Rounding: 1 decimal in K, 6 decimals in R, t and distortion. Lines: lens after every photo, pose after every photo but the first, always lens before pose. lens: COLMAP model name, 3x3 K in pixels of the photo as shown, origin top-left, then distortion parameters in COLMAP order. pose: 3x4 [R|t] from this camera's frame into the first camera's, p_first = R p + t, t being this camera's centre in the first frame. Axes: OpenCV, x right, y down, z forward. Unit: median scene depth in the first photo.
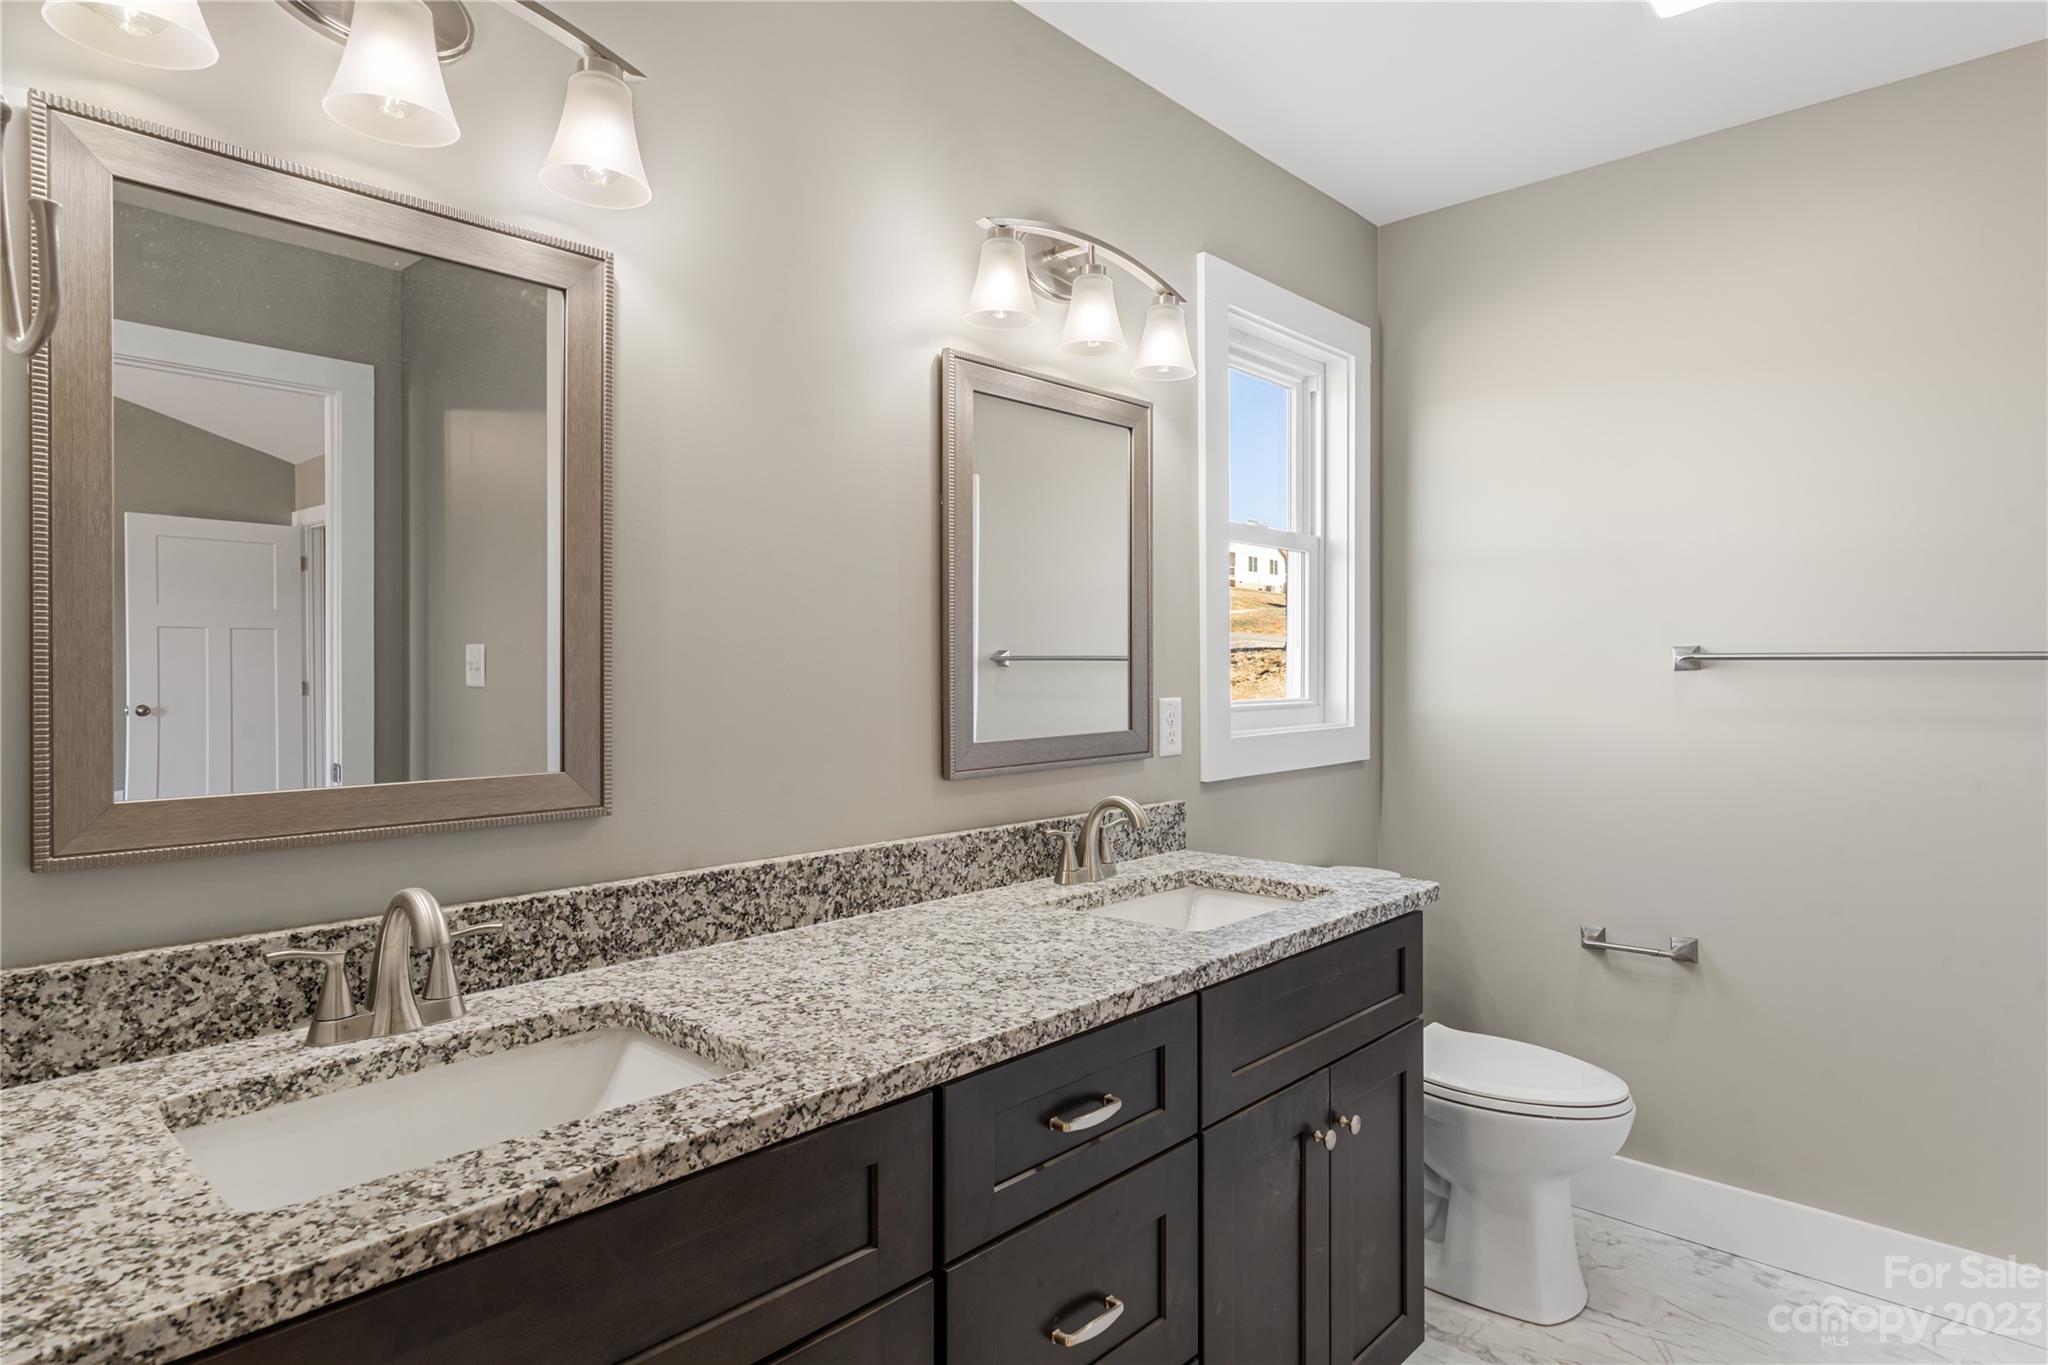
lens RADIAL K [[1135.6, 0, 1024.2], [0, 1135.6, 681.3], [0, 0, 1]] dist [-0.000762, 0.001330]
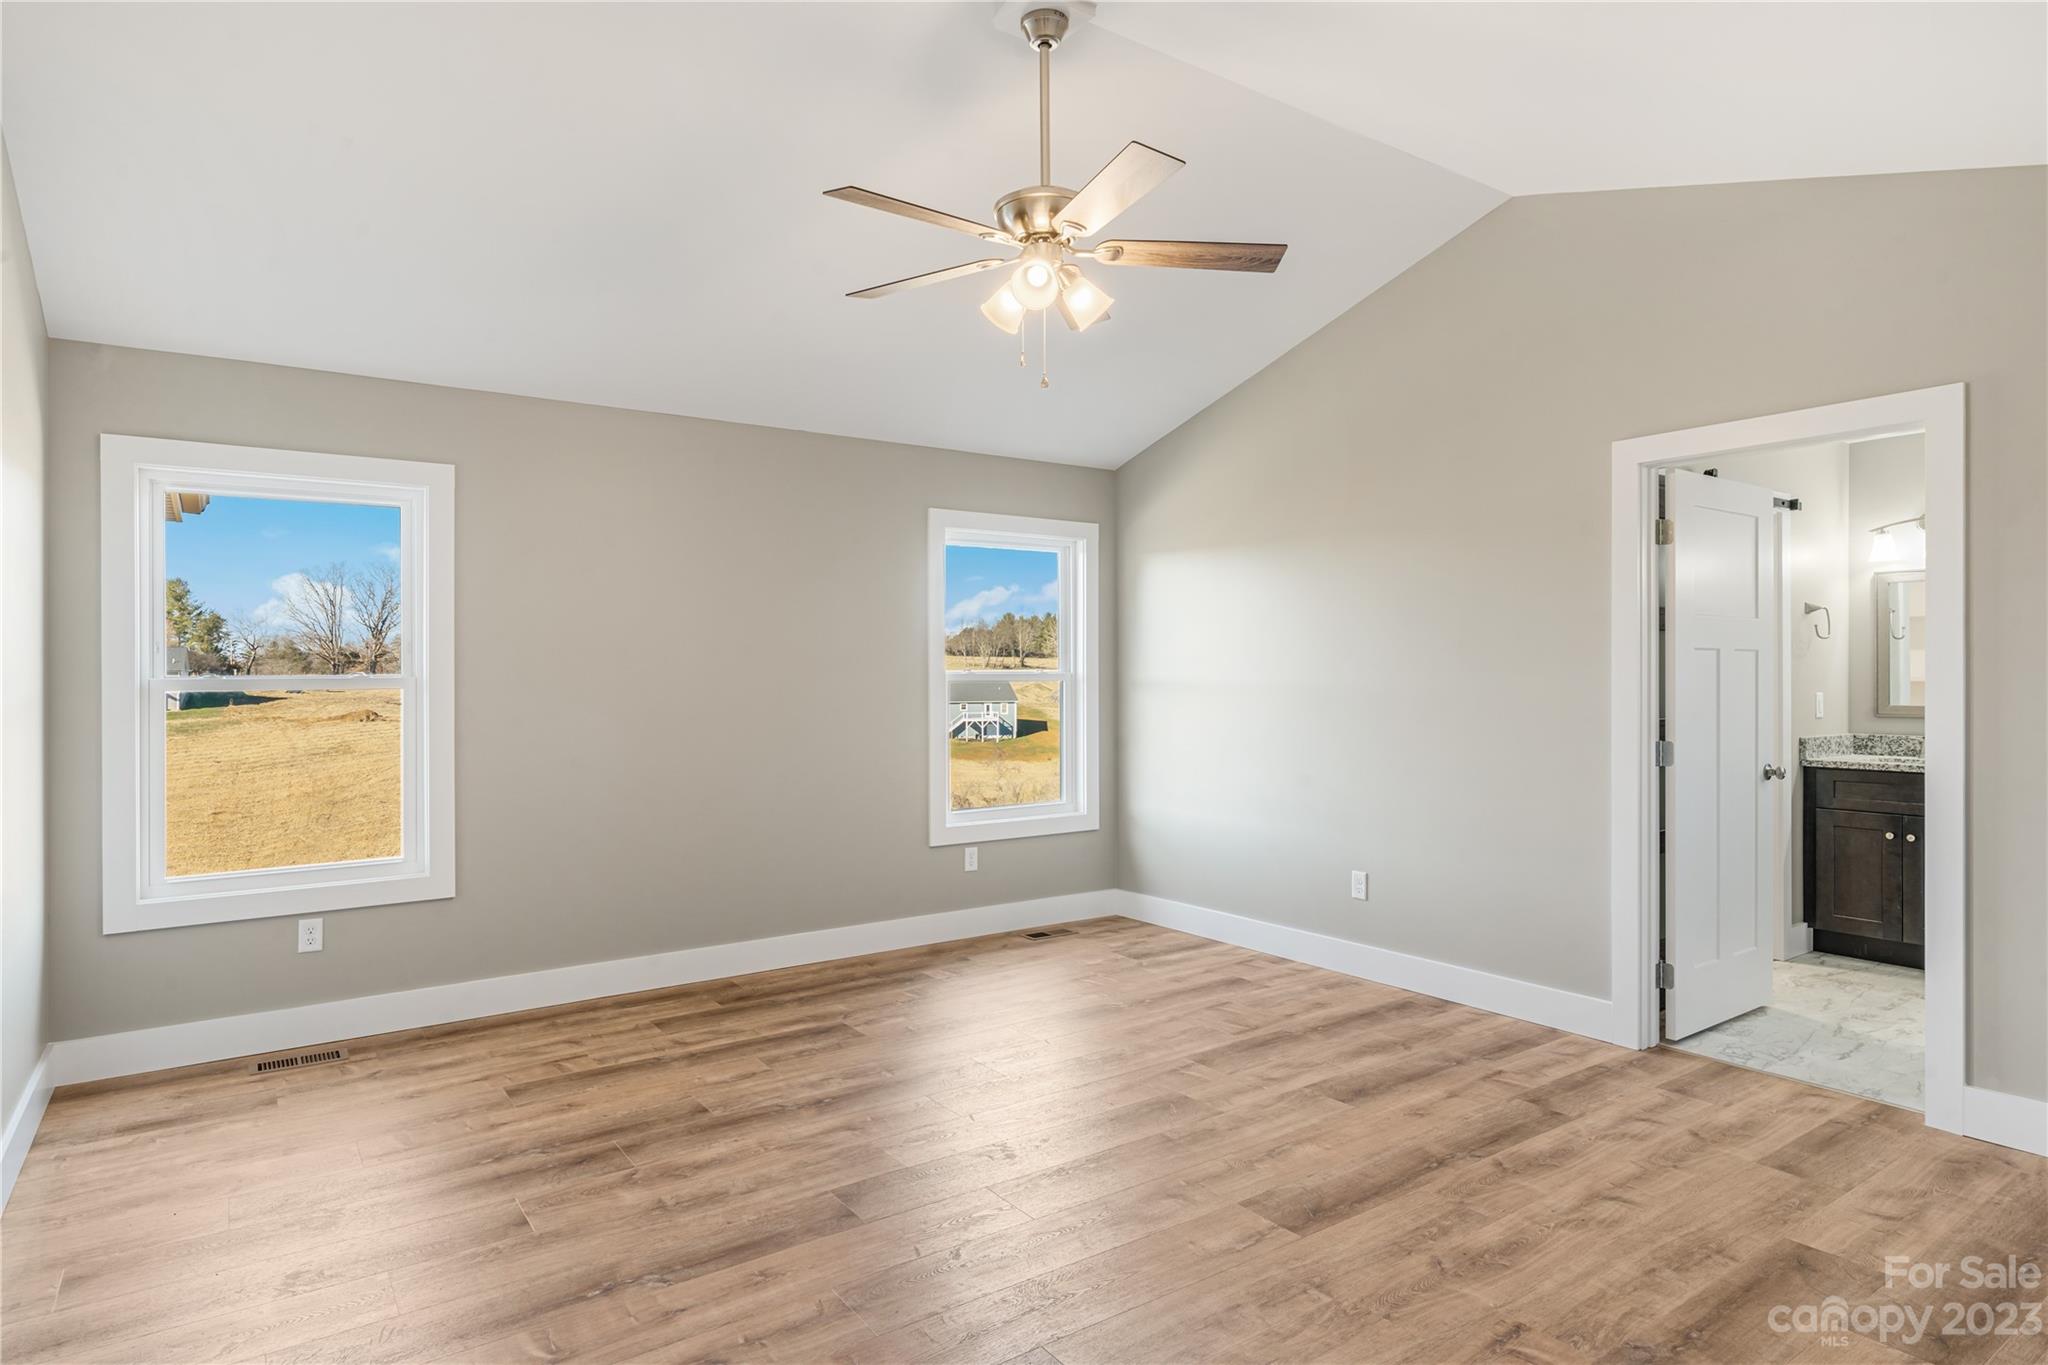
lens RADIAL K [[1135.6, 0, 1024.1], [0, 1135.6, 682.7], [0, 0, 1]] dist [-0.000762, 0.001330]
pose [[-0.215744, 0.004804, -0.976438, 5.007768], [-0.001006, 0.999986, 0.005142, -0.017529], [0.976449, 0.002092, -0.215737, -1.694187]]
